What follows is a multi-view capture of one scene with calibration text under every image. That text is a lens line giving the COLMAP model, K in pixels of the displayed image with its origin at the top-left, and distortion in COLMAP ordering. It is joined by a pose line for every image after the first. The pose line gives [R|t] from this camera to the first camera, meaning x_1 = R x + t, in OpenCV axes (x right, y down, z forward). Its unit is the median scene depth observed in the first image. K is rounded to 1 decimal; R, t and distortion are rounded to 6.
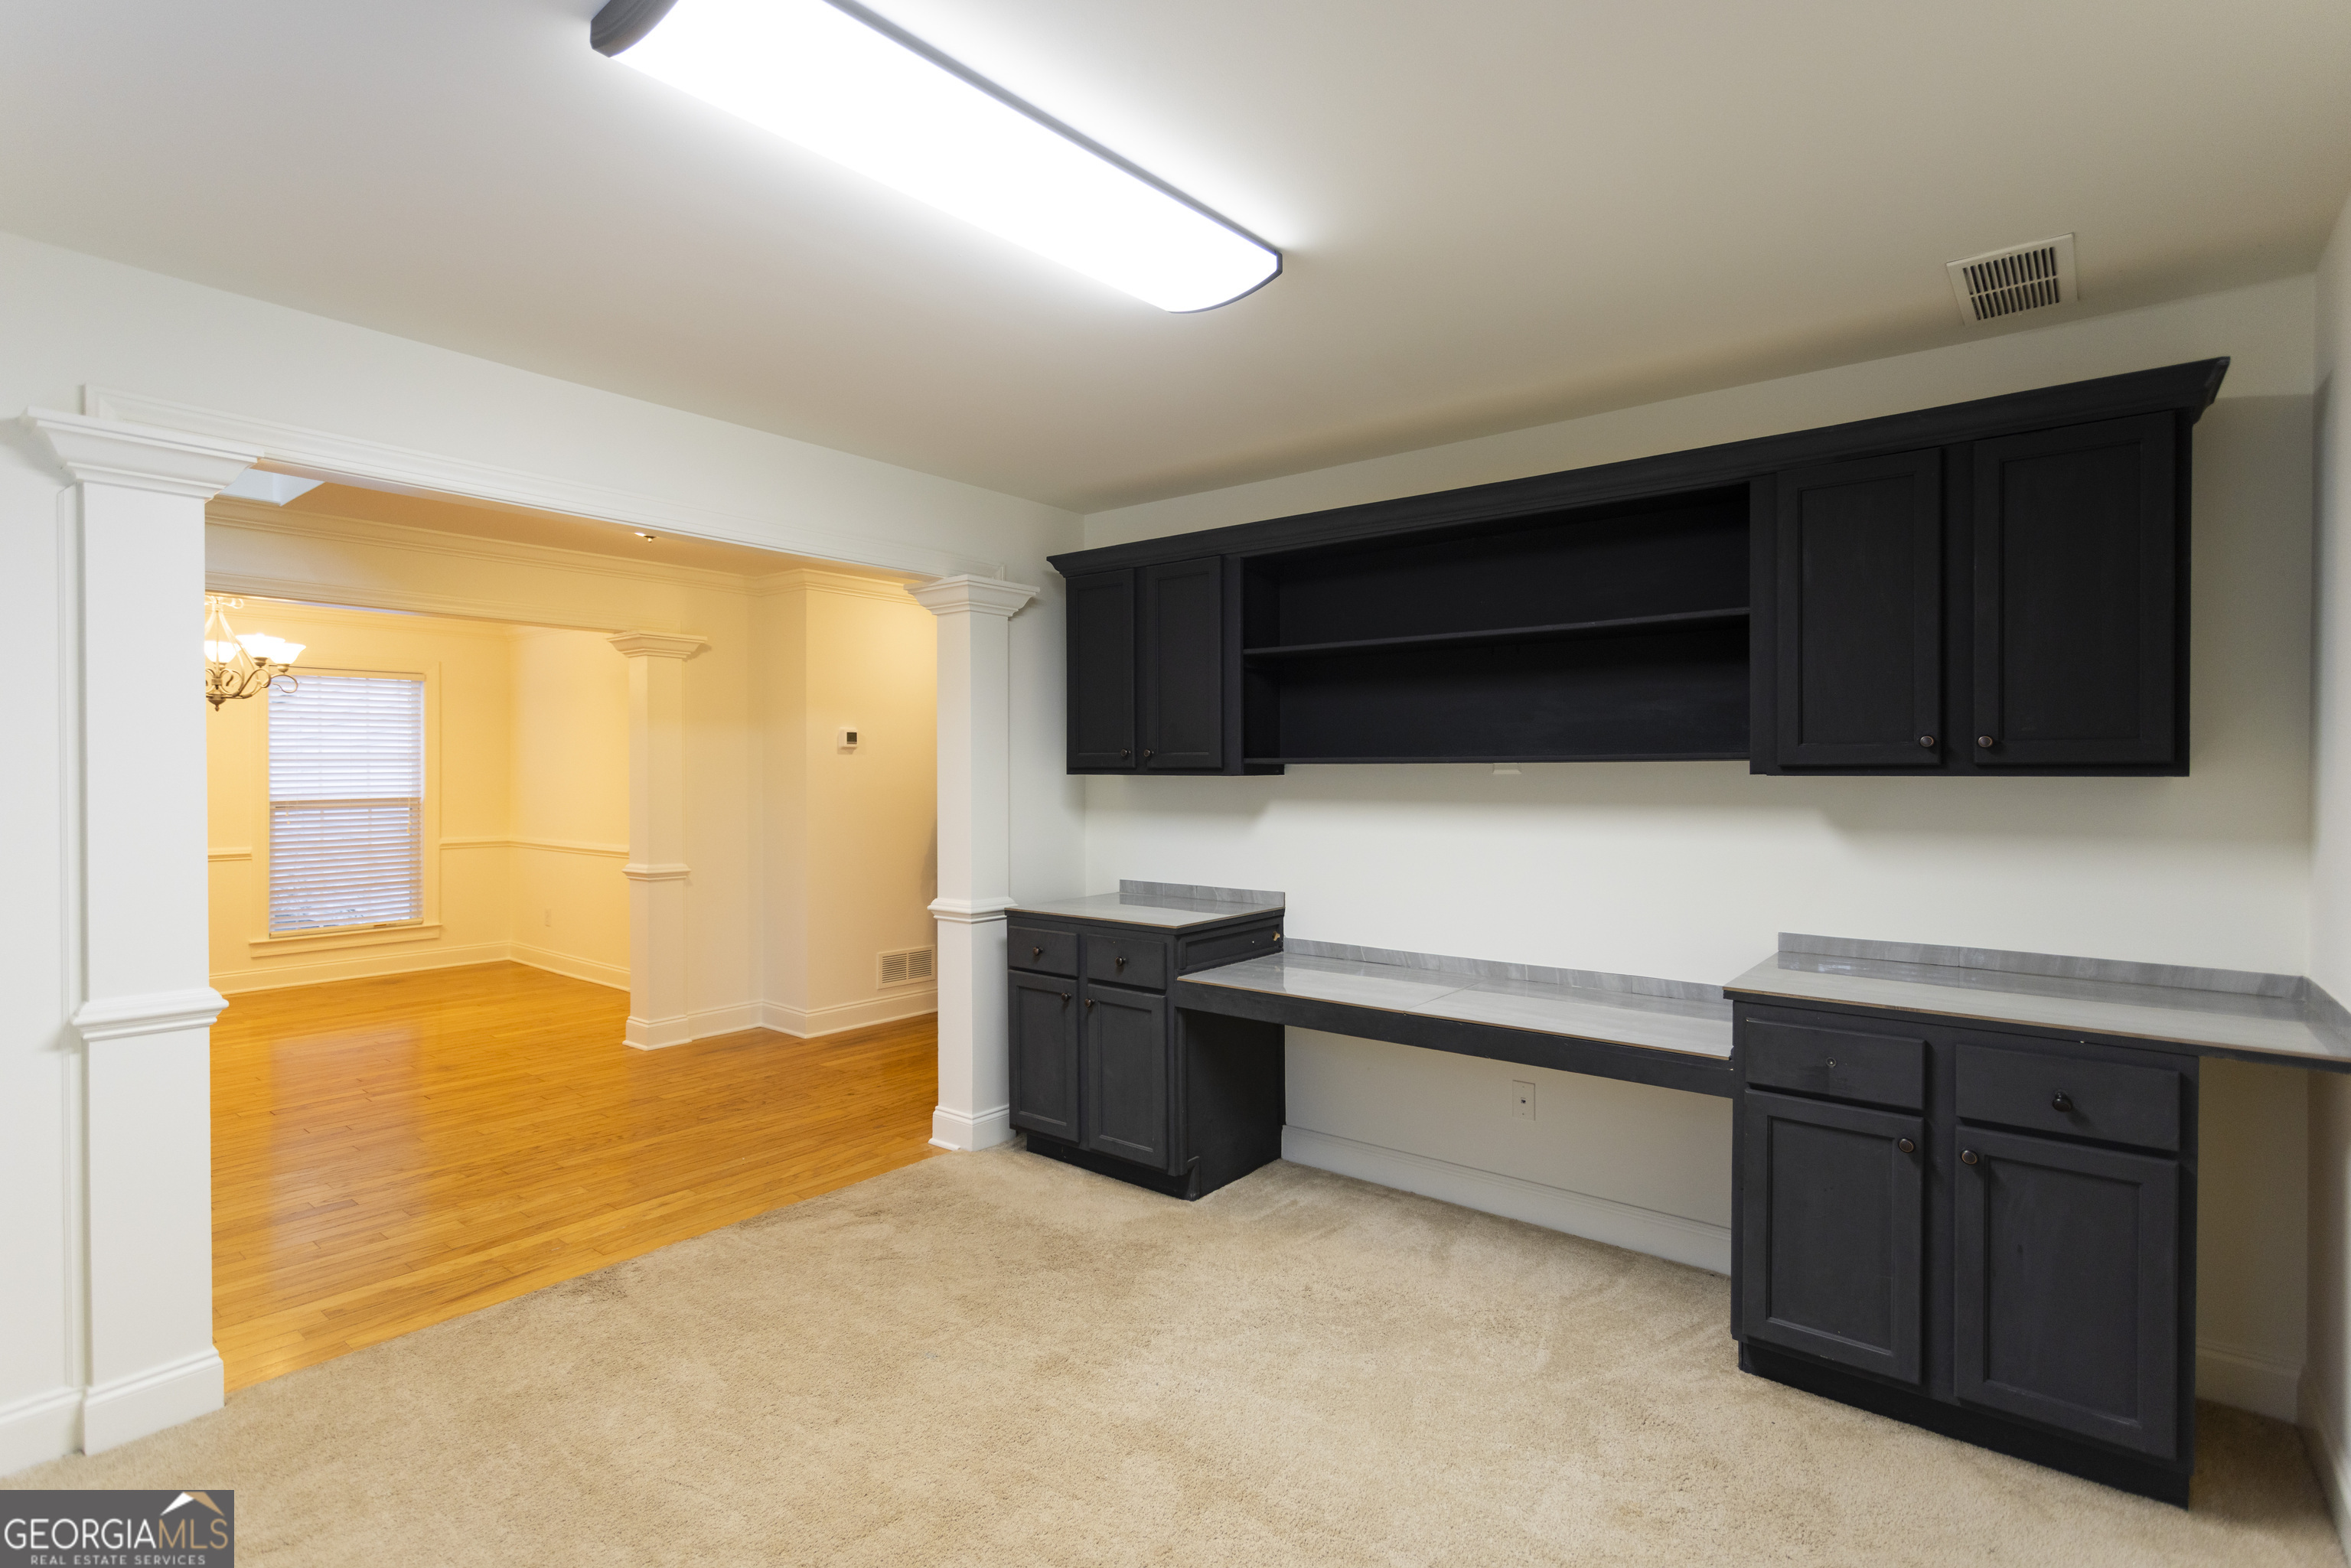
lens RADIAL K [[1149.2, 0, 1187.2], [0, 1149.2, 783.5], [0, 0, 1]] dist [-0.003168, -0.000380]
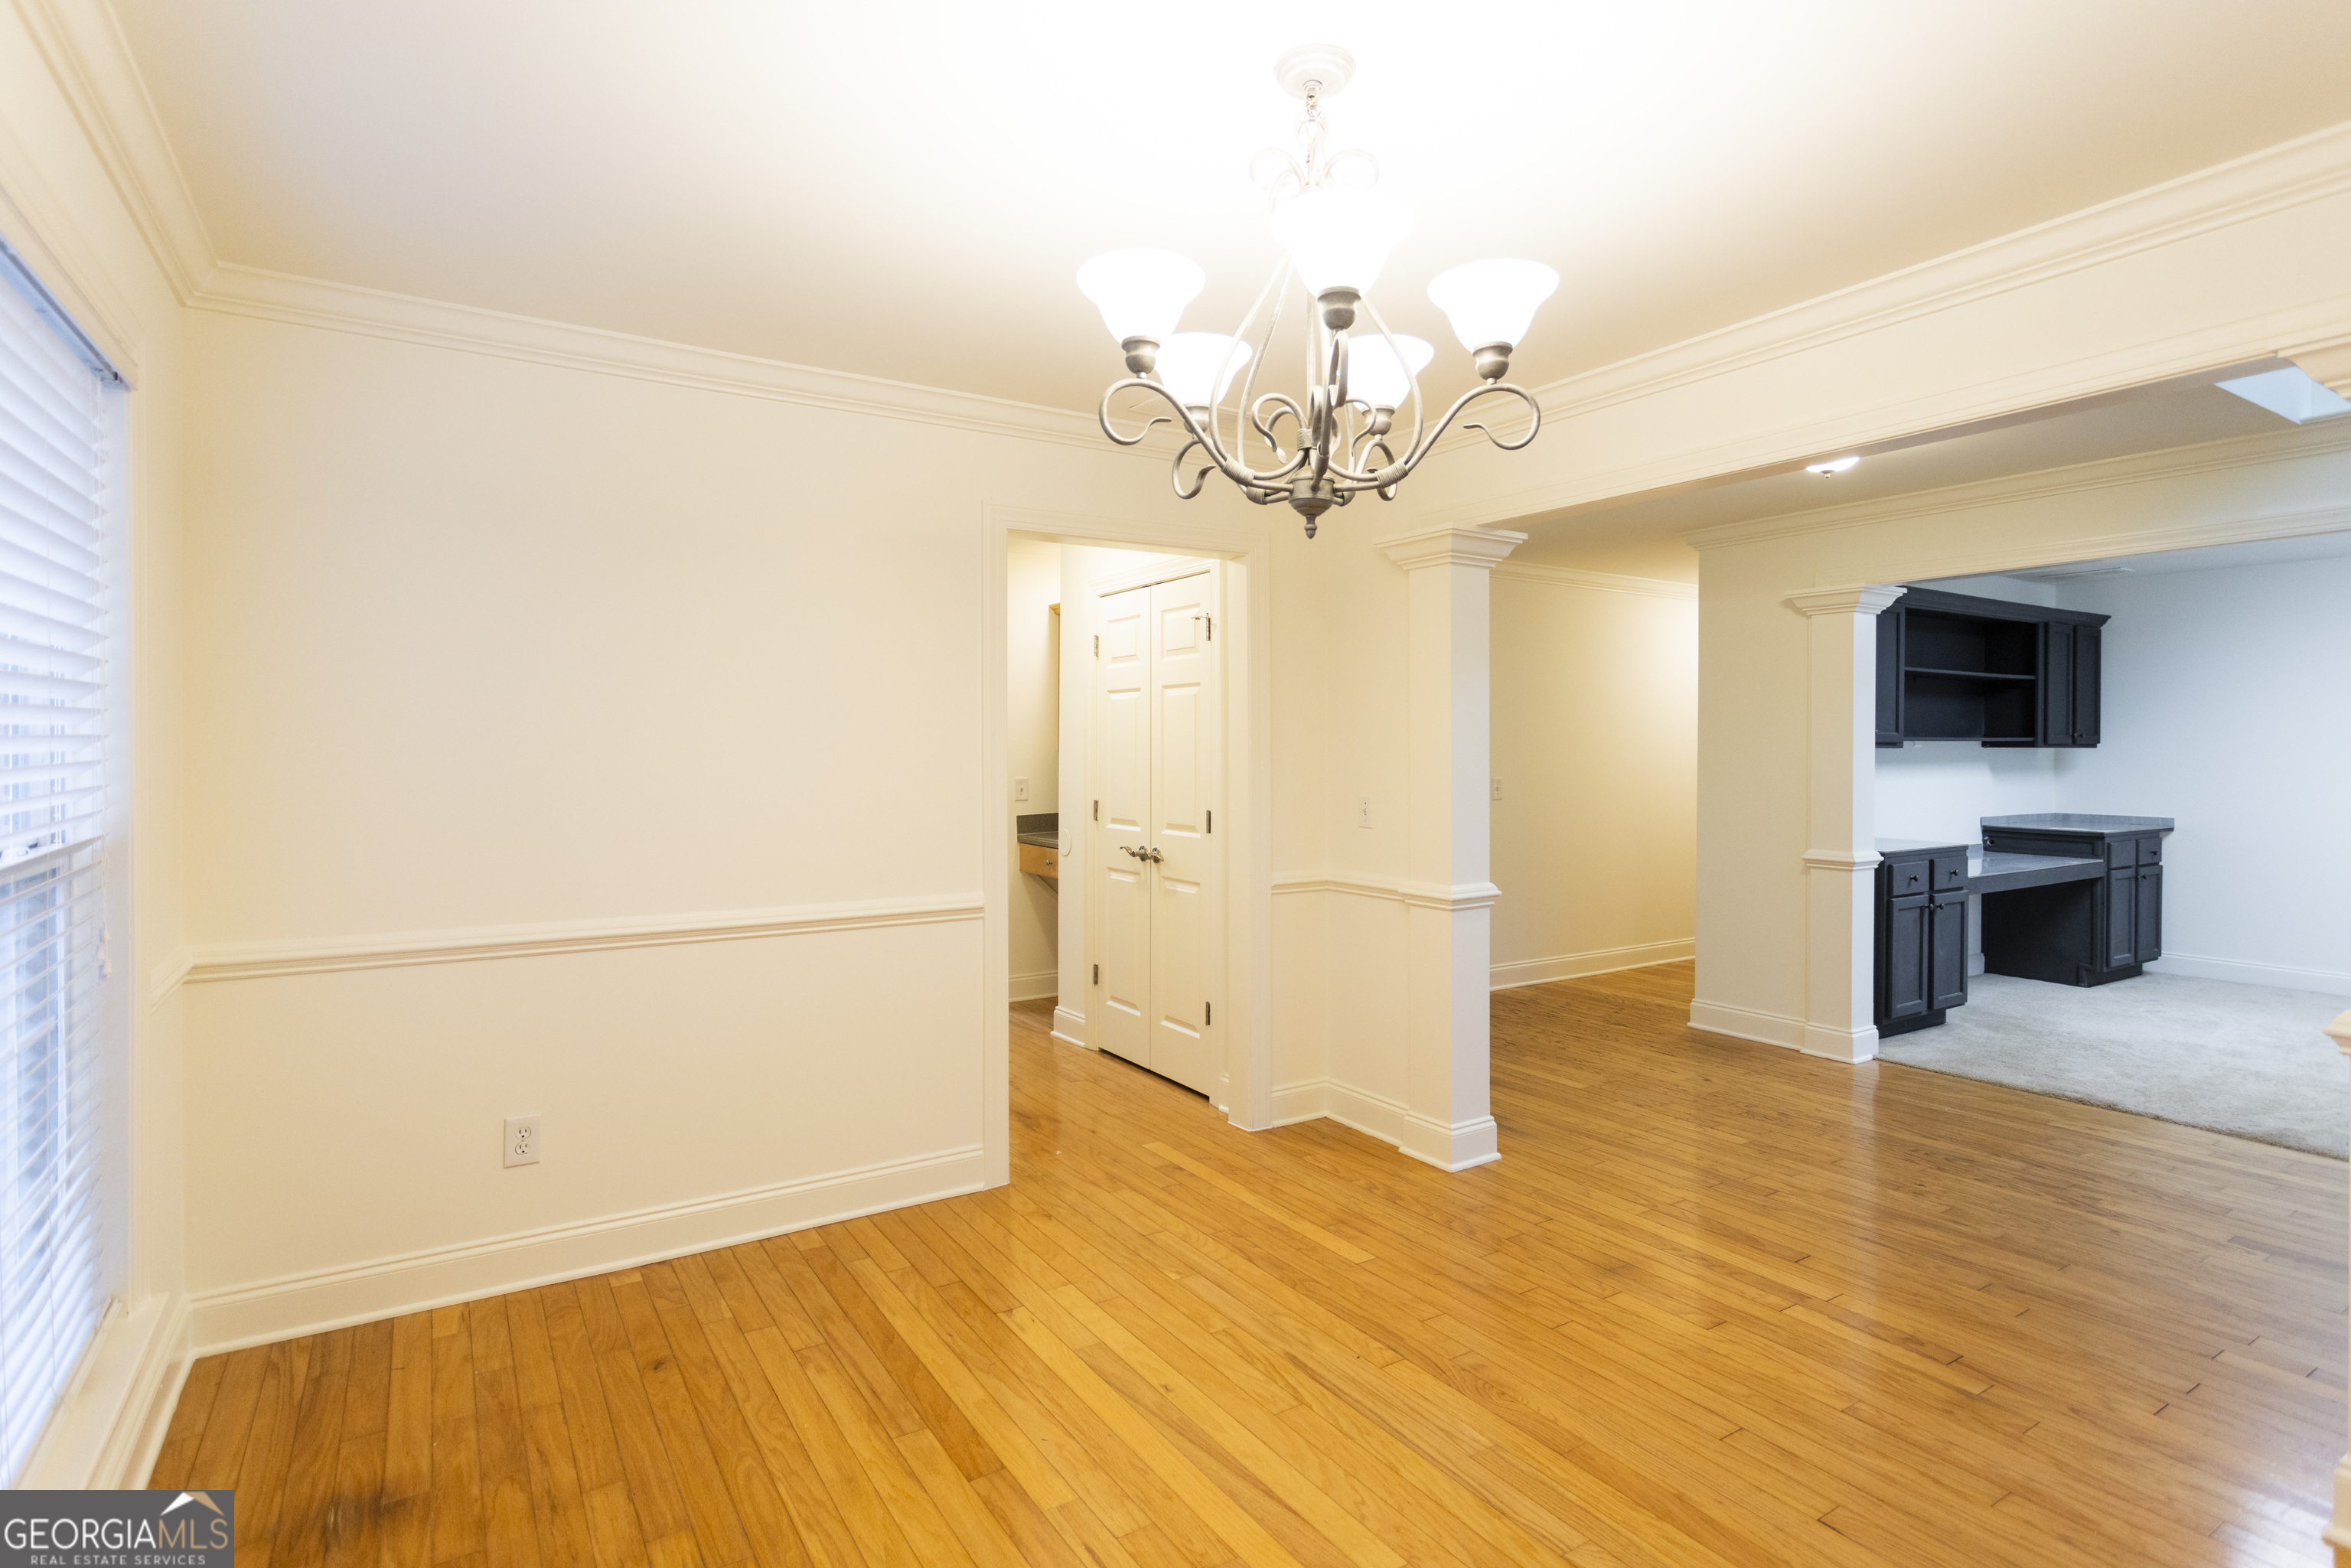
lens RADIAL K [[1149.2, 0, 1180.9], [0, 1149.2, 761.6], [0, 0, 1]] dist [-0.003168, -0.000380]
pose [[0.330202, -0.010409, 0.943853, -1.569373], [0.012276, 0.999902, 0.006733, -0.010729], [-0.943830, 0.009364, 0.330298, 1.274287]]
